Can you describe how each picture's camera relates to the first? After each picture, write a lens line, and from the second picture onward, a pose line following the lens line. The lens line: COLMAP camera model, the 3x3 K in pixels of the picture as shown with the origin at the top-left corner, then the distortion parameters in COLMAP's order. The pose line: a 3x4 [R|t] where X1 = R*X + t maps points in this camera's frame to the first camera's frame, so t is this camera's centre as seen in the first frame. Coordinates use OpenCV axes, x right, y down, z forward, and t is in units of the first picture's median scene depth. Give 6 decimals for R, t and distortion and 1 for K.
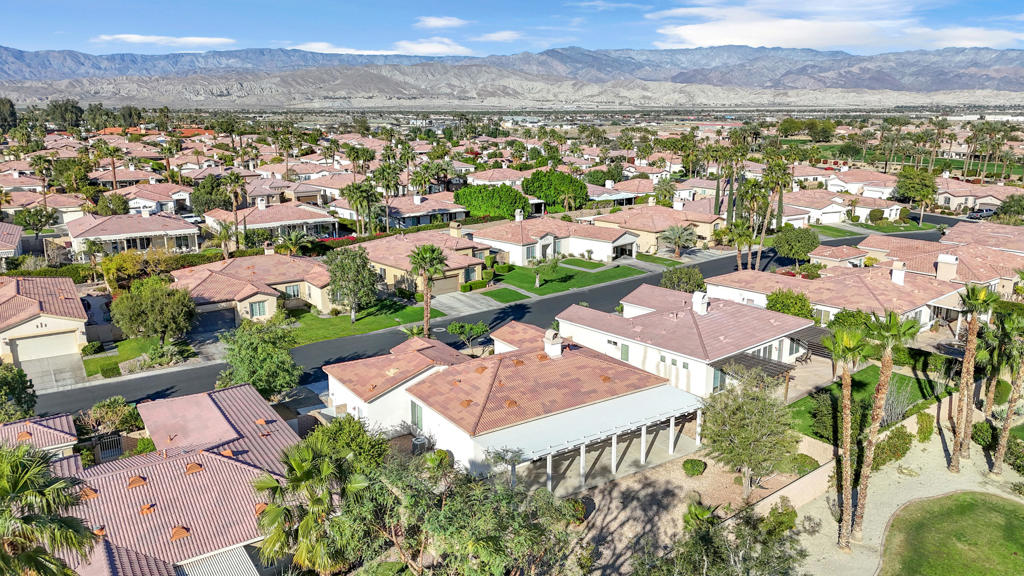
lens RADIAL K [[752.7, 0, 516.5], [0, 752.7, 287.2], [0, 0, 1]] dist [0.082723, -0.088857]
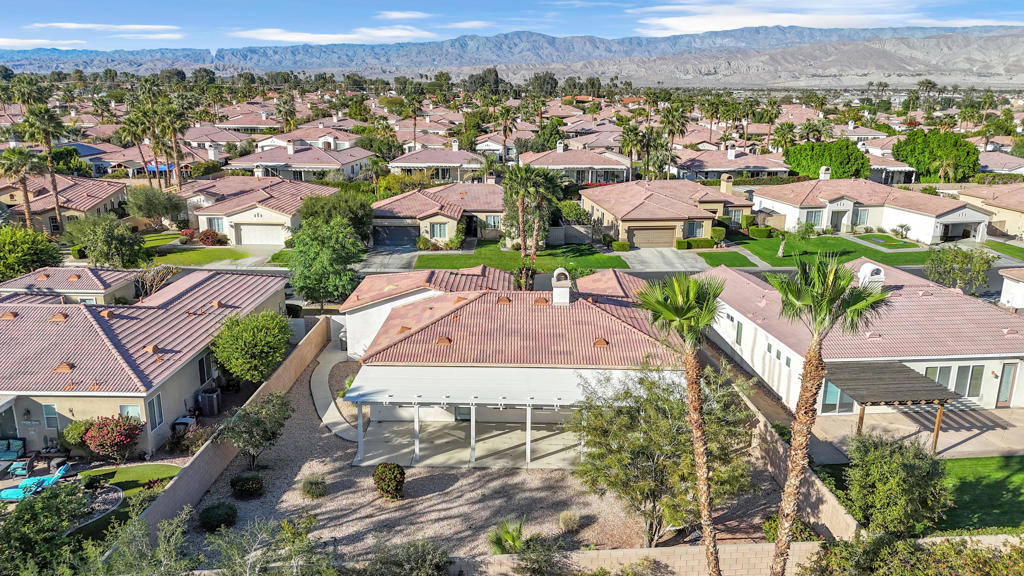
lens RADIAL K [[752.7, 0, 516.5], [0, 752.7, 287.2], [0, 0, 1]] dist [0.082723, -0.088857]
pose [[0.821258, 0.156144, -0.548775, 0.164829], [-0.142767, 0.987465, 0.067311, 0.011950], [0.552406, 0.023067, 0.833256, 0.131500]]
